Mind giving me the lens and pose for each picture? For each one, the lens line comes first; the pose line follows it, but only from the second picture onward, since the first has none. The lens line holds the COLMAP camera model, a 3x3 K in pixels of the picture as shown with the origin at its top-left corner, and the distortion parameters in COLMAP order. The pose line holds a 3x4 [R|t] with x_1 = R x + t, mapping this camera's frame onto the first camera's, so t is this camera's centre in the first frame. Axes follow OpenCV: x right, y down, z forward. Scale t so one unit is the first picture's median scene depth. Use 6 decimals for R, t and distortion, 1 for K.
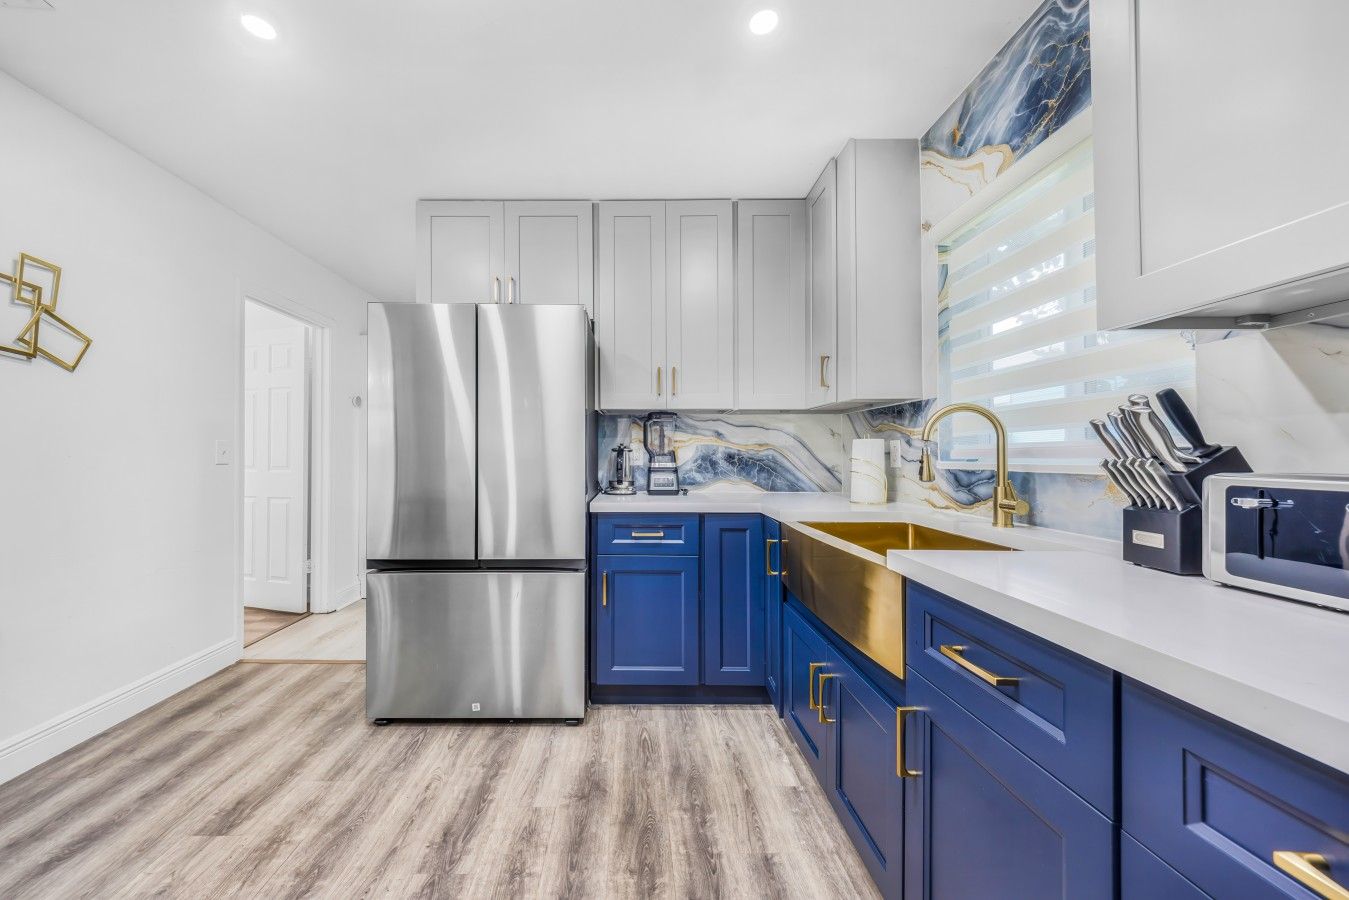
lens RADIAL K [[486.4, 0, 639.7], [0, 486.4, 451.2], [0, 0, 1]] dist [-0.001851, -0.000184]
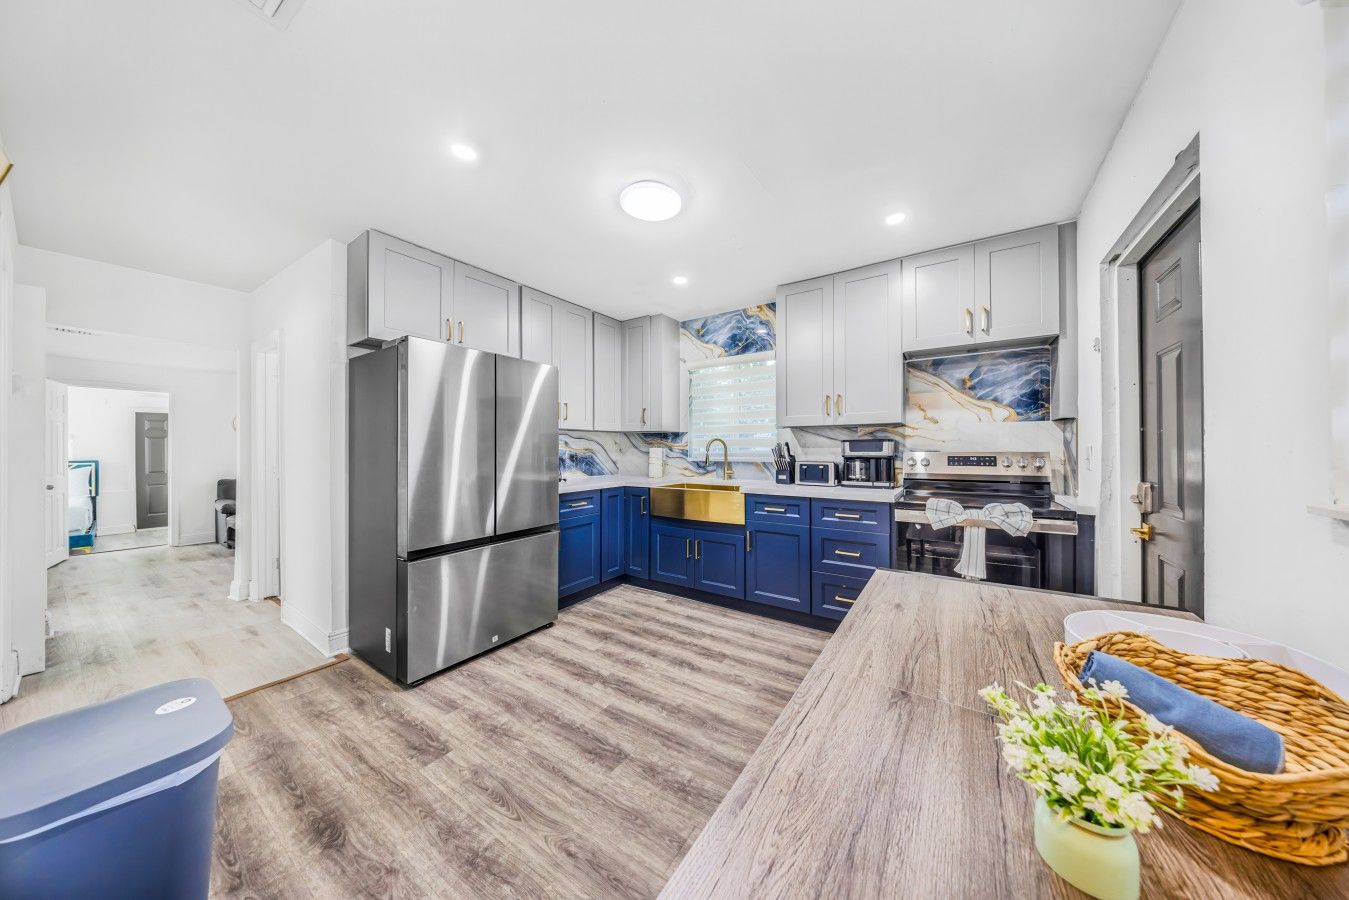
lens RADIAL K [[399.8, 0, 679.3], [0, 399.8, 446.6], [0, 0, 1]] dist [-0.006127, -0.000015]
pose [[0.563963, -0.000128, 0.825800, -1.044518], [-0.004212, 0.999987, 0.003032, -0.041106], [-0.825789, -0.005189, 0.563955, -0.099400]]
